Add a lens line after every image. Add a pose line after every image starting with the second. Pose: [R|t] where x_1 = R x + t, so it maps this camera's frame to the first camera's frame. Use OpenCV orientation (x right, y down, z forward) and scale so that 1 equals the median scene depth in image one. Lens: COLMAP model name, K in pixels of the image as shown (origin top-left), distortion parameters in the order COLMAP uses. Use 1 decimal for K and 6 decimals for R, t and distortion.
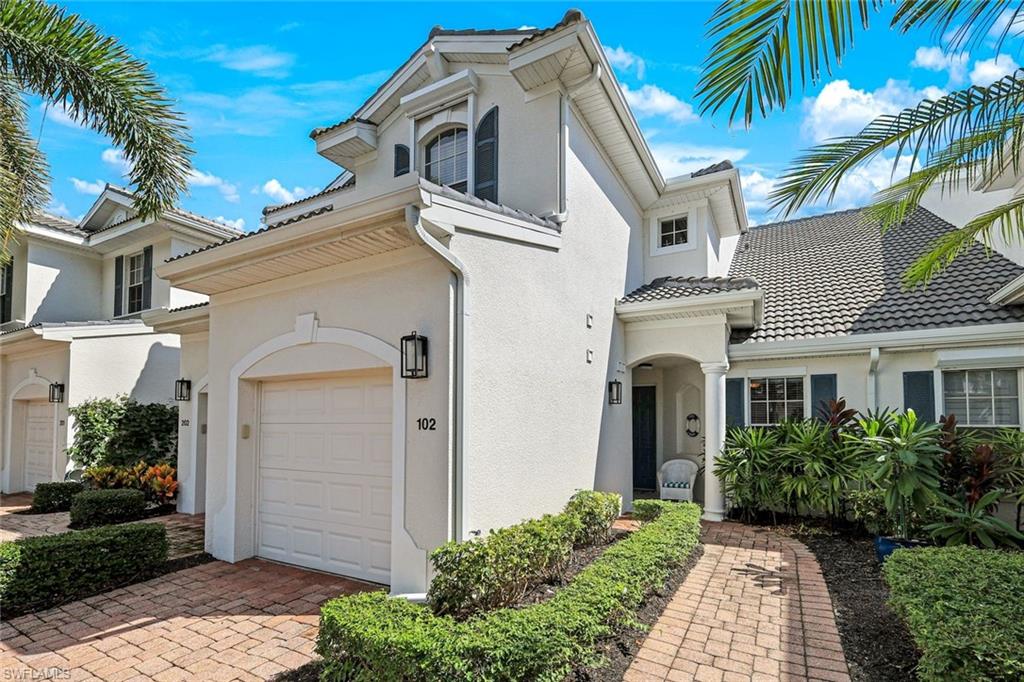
lens RADIAL K [[474.2, 0, 512.4], [0, 474.2, 408.5], [0, 0, 1]] dist [0.001515, 0.000263]
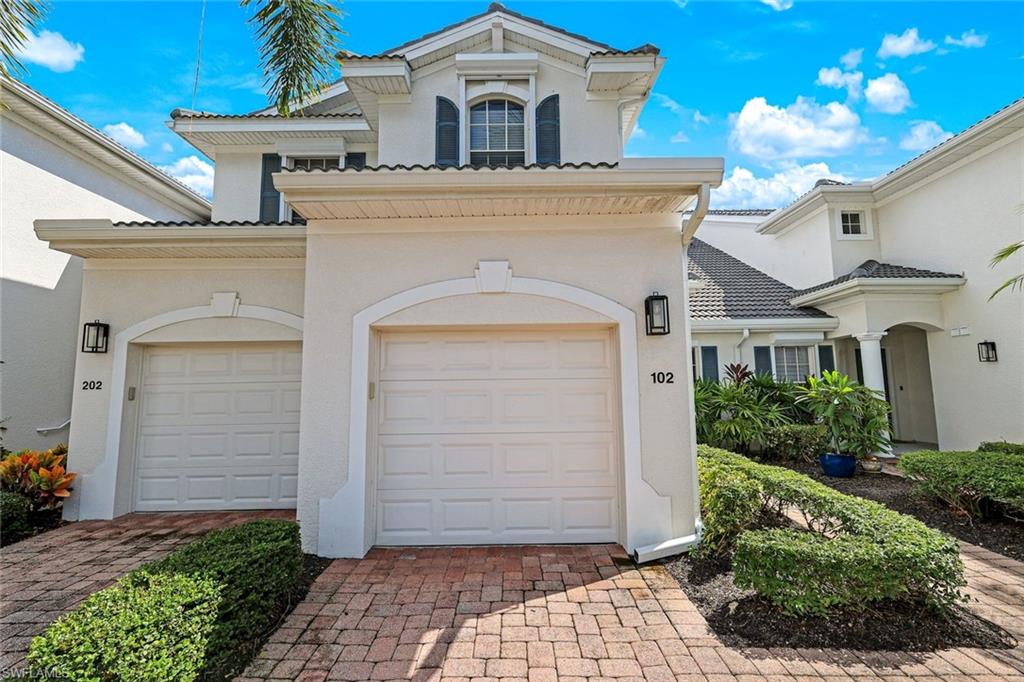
lens RADIAL K [[456.2, 0, 512.0], [0, 456.2, 341.0], [0, 0, 1]] dist [0.000519, 0.000026]
pose [[0.872568, 0.039251, 0.486913, -0.610215], [-0.003314, 0.997219, -0.074450, 0.016921], [-0.488482, 0.063349, 0.870271, 0.157560]]
